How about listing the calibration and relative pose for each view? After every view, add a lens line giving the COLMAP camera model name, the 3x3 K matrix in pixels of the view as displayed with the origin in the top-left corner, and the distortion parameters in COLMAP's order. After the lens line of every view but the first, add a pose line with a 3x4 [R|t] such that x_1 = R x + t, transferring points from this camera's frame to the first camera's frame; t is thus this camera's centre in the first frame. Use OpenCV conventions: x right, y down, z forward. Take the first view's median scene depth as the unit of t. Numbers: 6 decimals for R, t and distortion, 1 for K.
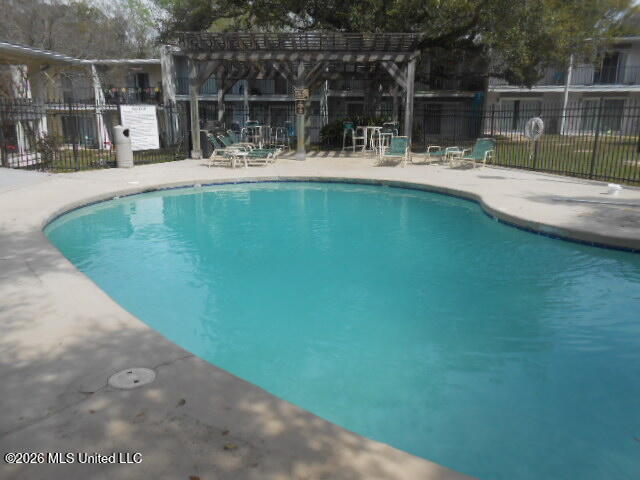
lens RADIAL K [[492.8, 0, 322.8], [0, 492.8, 239.9], [0, 0, 1]] dist [-0.052819, 0.070430]
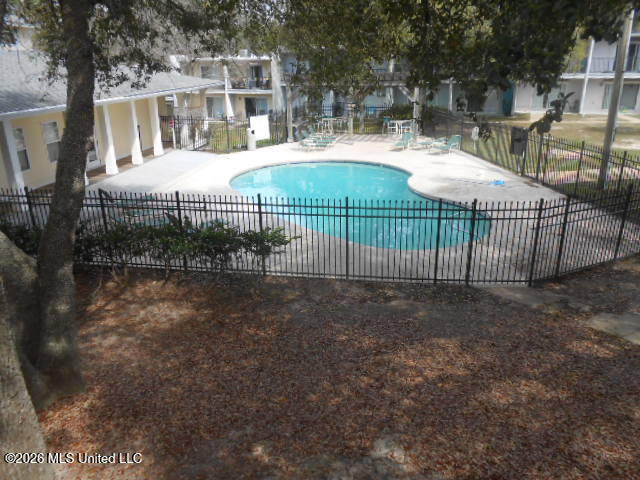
lens RADIAL K [[492.8, 0, 322.8], [0, 492.8, 239.9], [0, 0, 1]] dist [-0.052819, 0.070430]
pose [[0.978369, 0.052267, -0.200153, 0.226132], [-0.031723, 0.994018, 0.104510, -0.011941], [0.204419, -0.095900, 0.974175, -0.715290]]
